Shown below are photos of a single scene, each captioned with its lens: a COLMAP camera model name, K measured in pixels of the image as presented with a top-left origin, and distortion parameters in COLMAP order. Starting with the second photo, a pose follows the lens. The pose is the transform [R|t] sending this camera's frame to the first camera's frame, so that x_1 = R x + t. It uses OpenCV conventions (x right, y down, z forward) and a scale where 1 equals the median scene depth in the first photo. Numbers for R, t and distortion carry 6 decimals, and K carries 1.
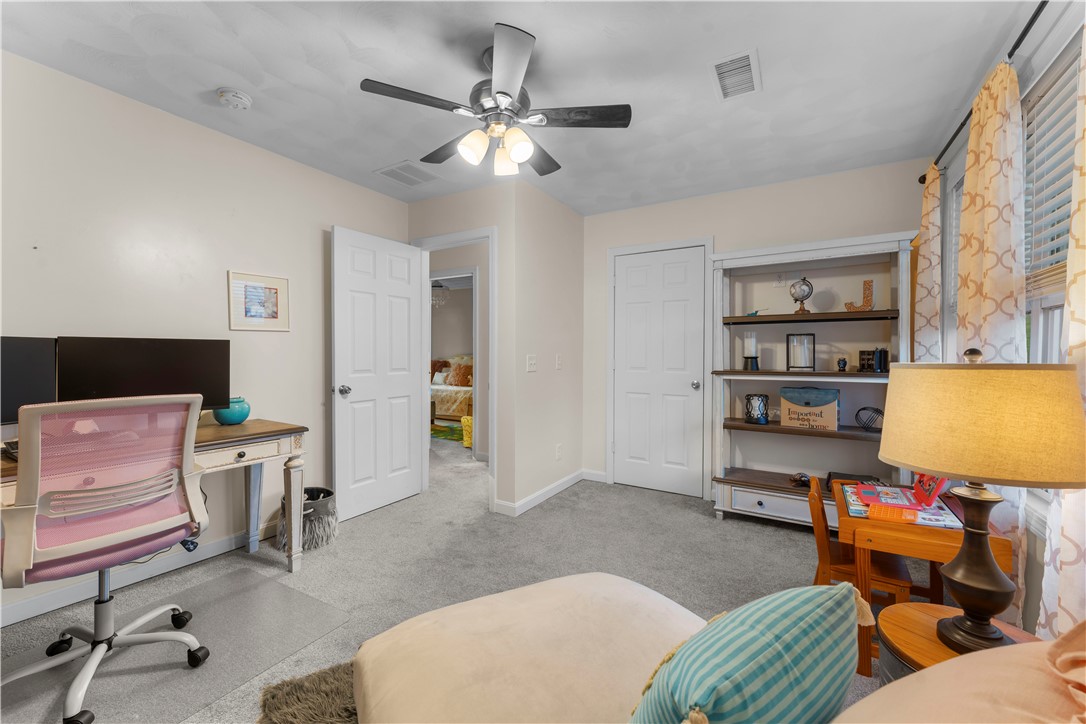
lens RADIAL K [[431.4, 0, 541.8], [0, 431.4, 364.6], [0, 0, 1]] dist [0.000894, 0.000120]
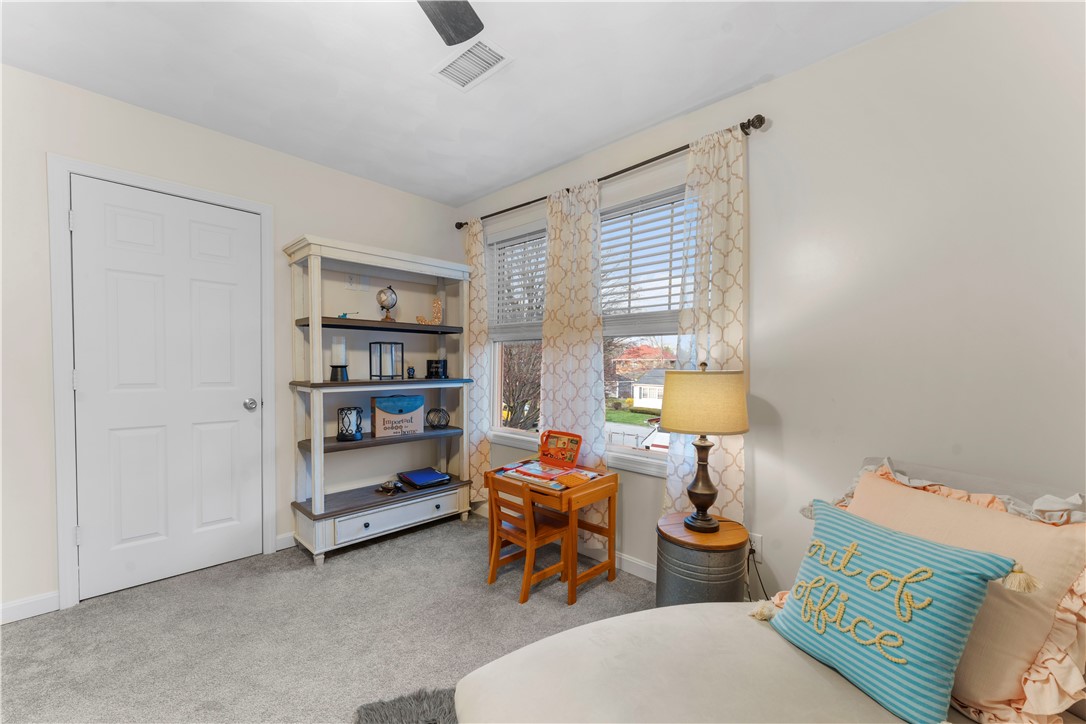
lens RADIAL K [[441.9, 0, 543.3], [0, 441.9, 382.4], [0, 0, 1]] dist [-0.000506, 0.000005]
pose [[0.206538, -0.041465, 0.977559, -0.323803], [0.016217, 0.999109, 0.038953, -0.012735], [-0.978304, 0.007808, 0.207027, 0.437328]]
